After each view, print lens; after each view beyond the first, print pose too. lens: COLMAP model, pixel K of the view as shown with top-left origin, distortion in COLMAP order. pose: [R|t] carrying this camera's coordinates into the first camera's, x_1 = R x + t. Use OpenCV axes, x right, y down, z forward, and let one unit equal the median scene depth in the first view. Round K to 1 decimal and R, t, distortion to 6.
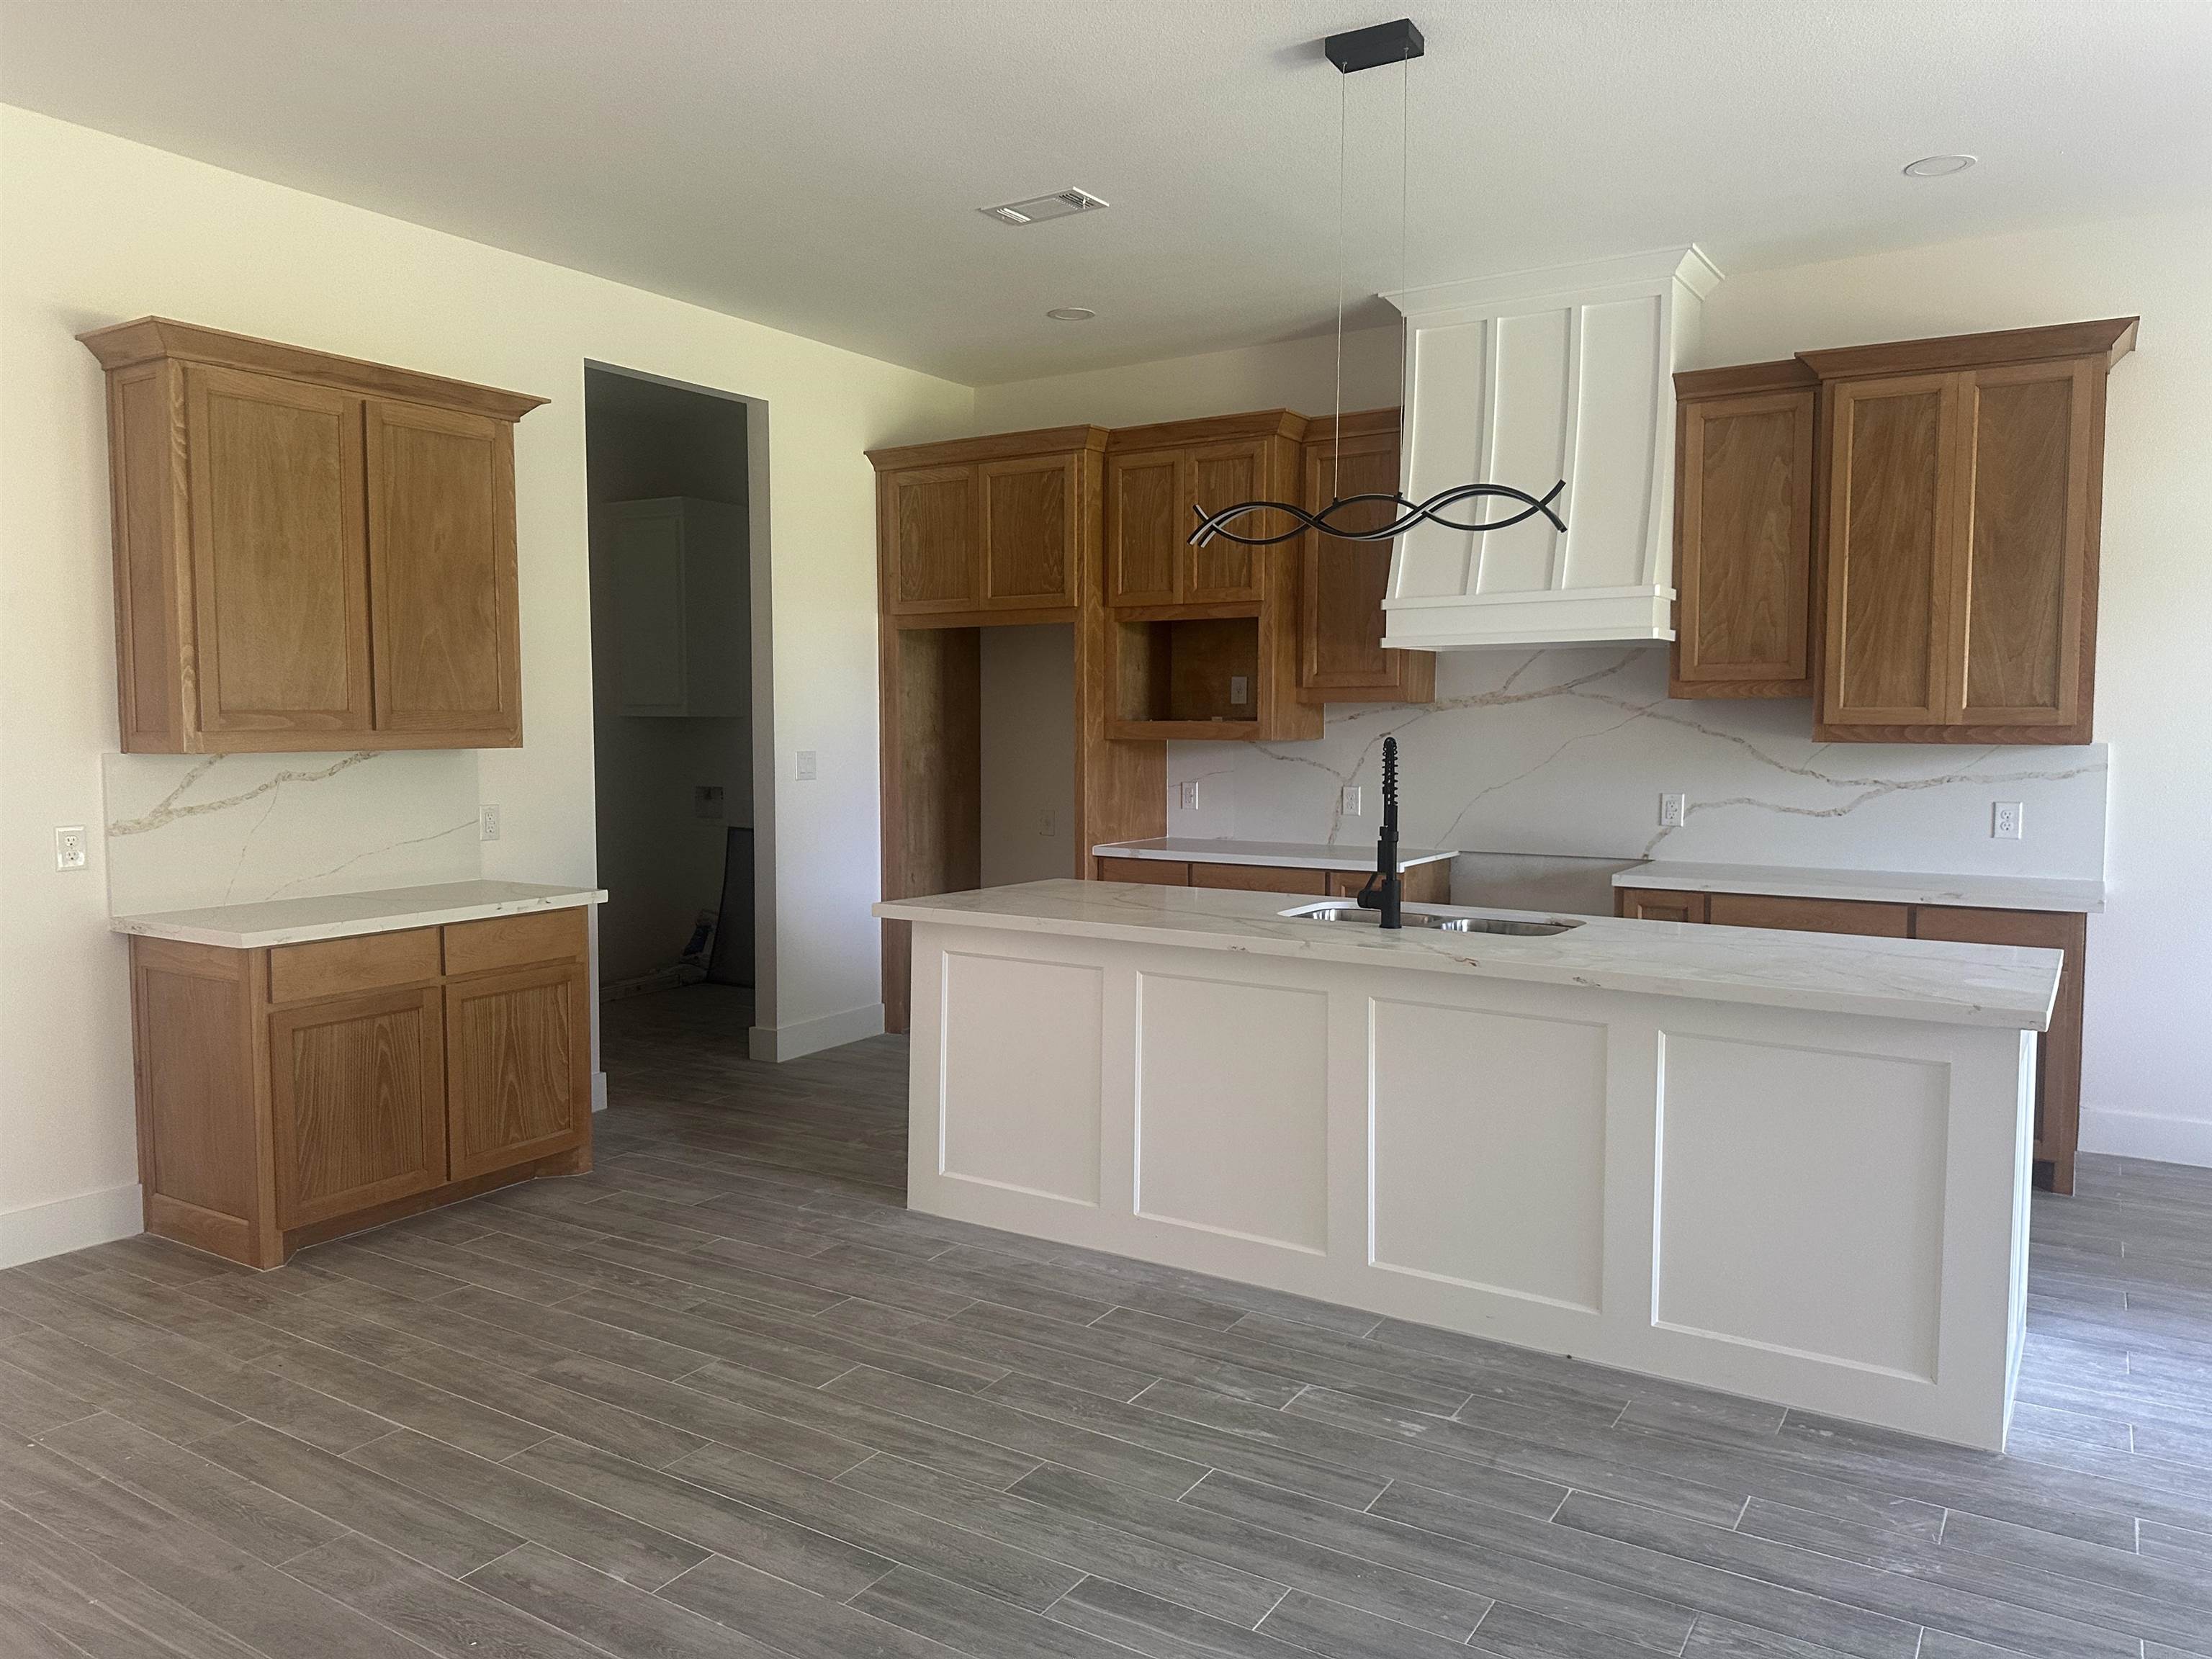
lens RADIAL K [[1551.6, 0, 1094.0], [0, 1551.6, 841.6], [0, 0, 1]] dist [0.052095, -0.068275]
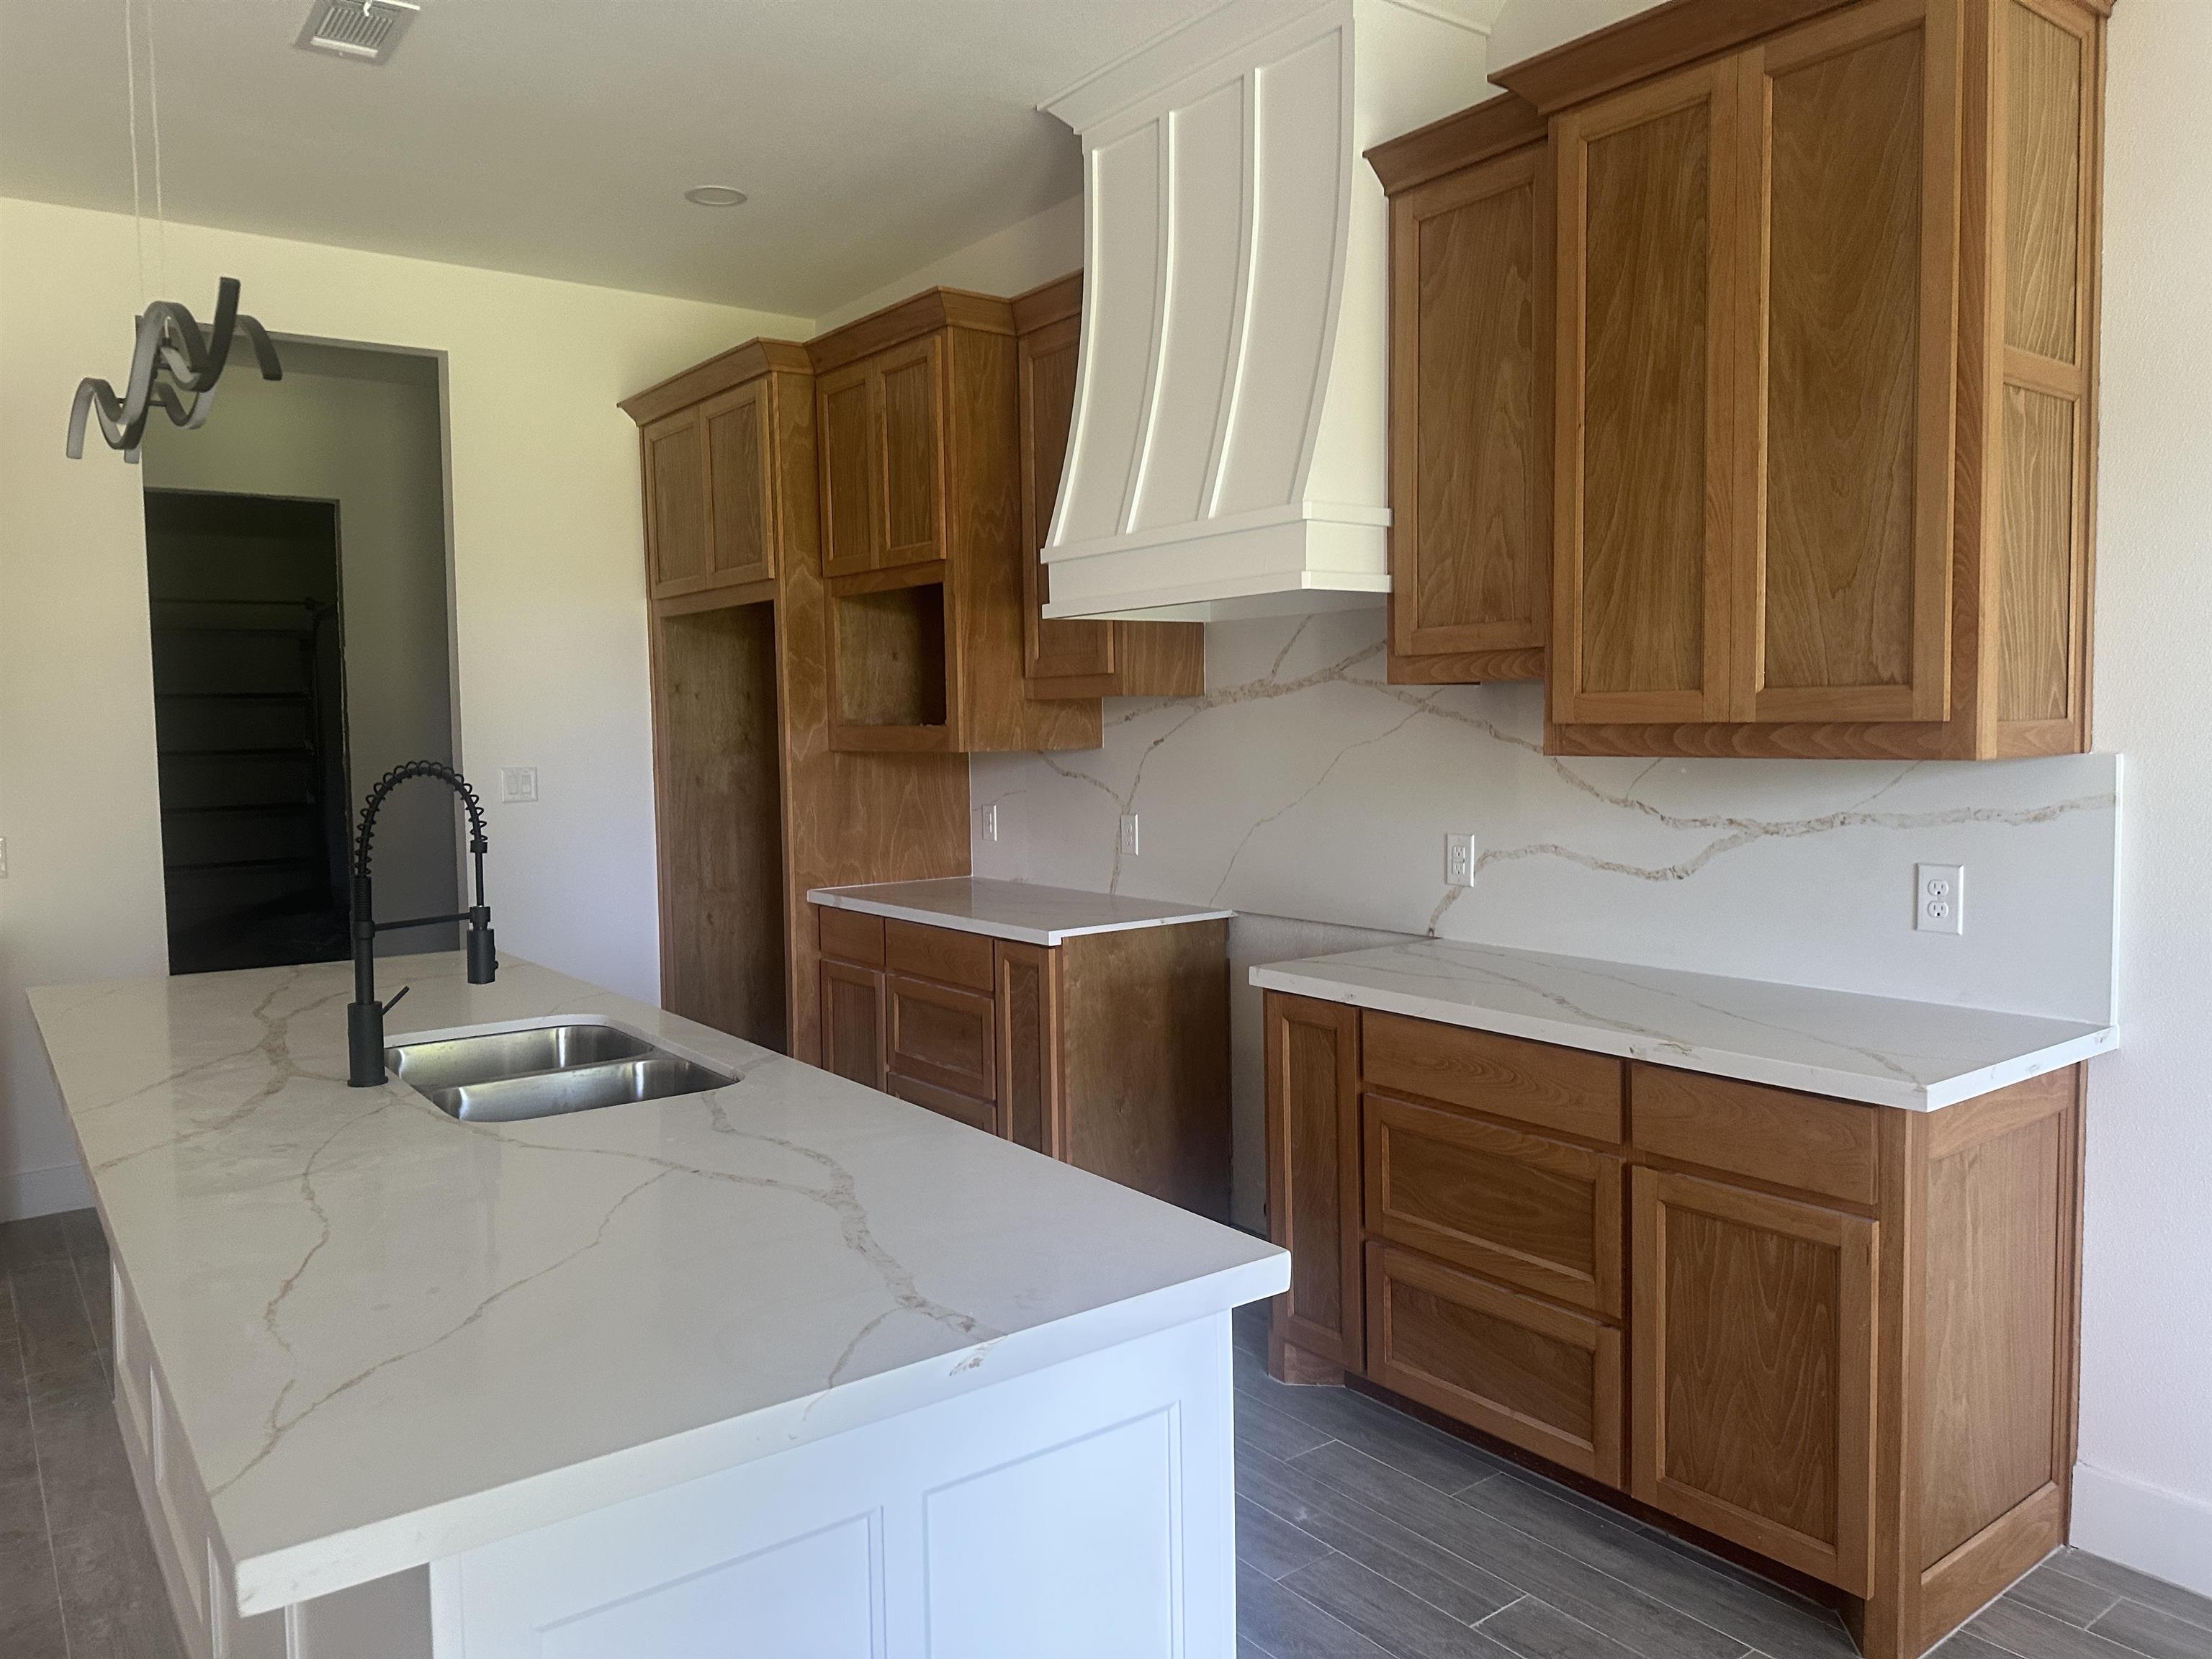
lens RADIAL K [[1551.6, 0, 1110.4], [0, 1551.6, 837.0], [0, 0, 1]] dist [0.052095, -0.068275]
pose [[0.939586, 0.010628, -0.342149, 0.521843], [-0.010656, 0.999942, 0.001798, -0.033867], [0.342148, 0.001957, 0.939644, 0.420936]]
